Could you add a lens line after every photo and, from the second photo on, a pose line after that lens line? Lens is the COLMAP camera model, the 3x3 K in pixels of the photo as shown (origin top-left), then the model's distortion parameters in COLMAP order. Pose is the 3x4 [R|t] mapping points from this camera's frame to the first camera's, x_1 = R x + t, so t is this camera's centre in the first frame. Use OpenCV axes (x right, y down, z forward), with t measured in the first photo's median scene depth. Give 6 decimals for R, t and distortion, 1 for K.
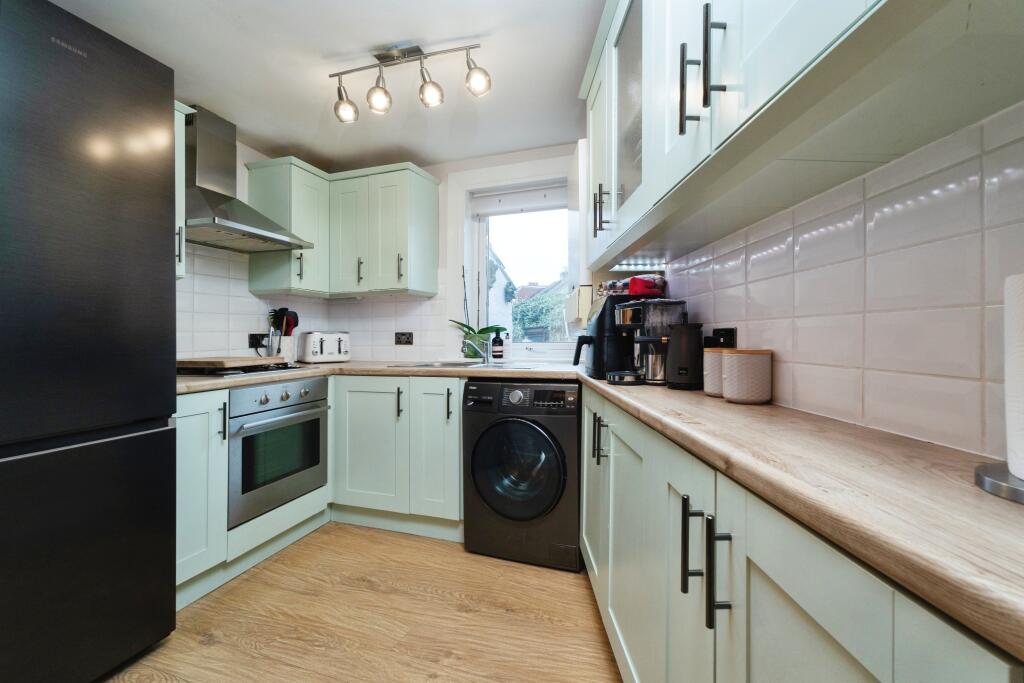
lens RADIAL K [[432.1, 0, 514.5], [0, 432.1, 329.8], [0, 0, 1]] dist [0.000347, 0.000081]
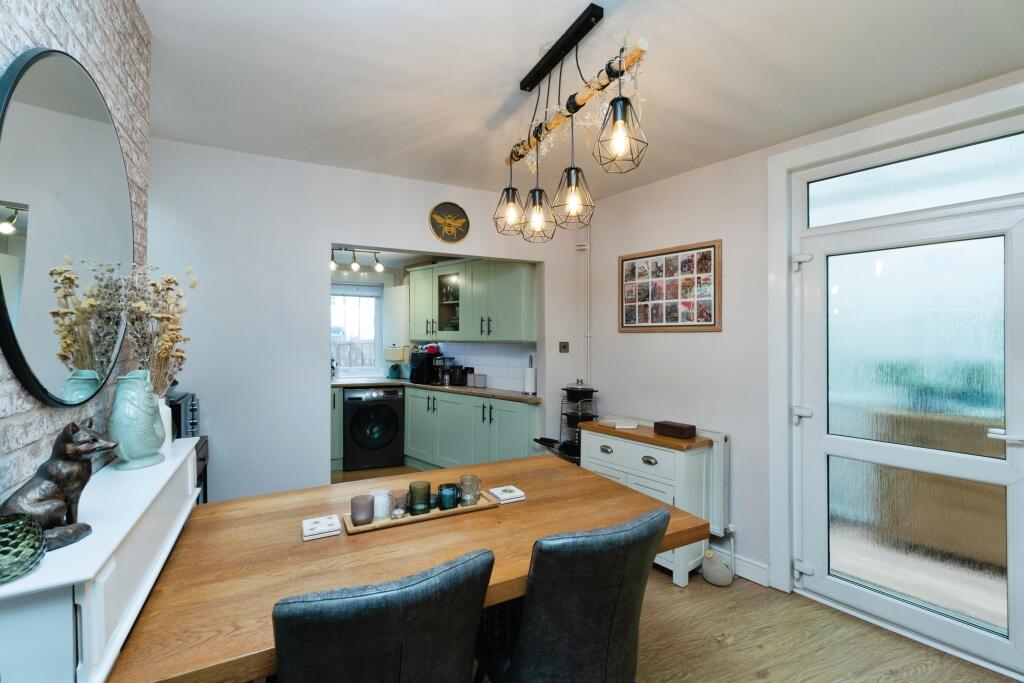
lens RADIAL K [[432.1, 0, 514.5], [0, 432.1, 329.8], [0, 0, 1]] dist [0.000347, 0.000081]
pose [[0.692272, 0.028269, 0.721083, -0.966944], [-0.021755, 0.999596, -0.018302, -0.134470], [-0.721309, -0.003017, 0.692607, -0.927240]]
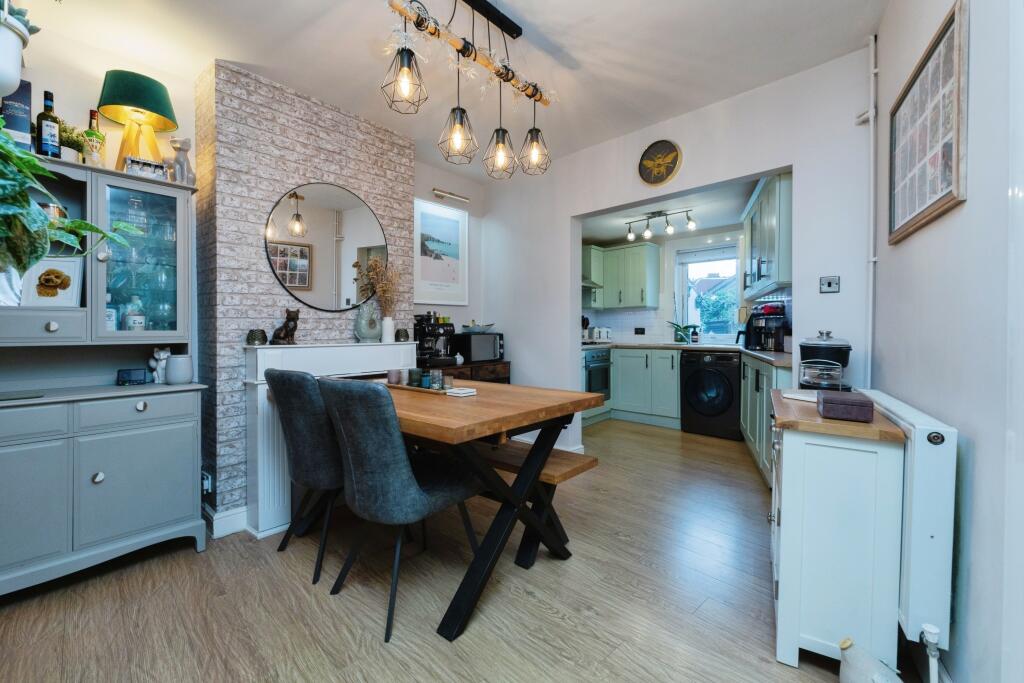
lens RADIAL K [[443.3, 0, 513.9], [0, 443.3, 325.0], [0, 0, 1]] dist [0.001294, 0.000082]
pose [[0.929244, 0.003429, -0.369450, -0.066421], [-0.001450, 0.999983, 0.005633, -0.020534], [0.369463, -0.004699, 0.929233, -1.213531]]
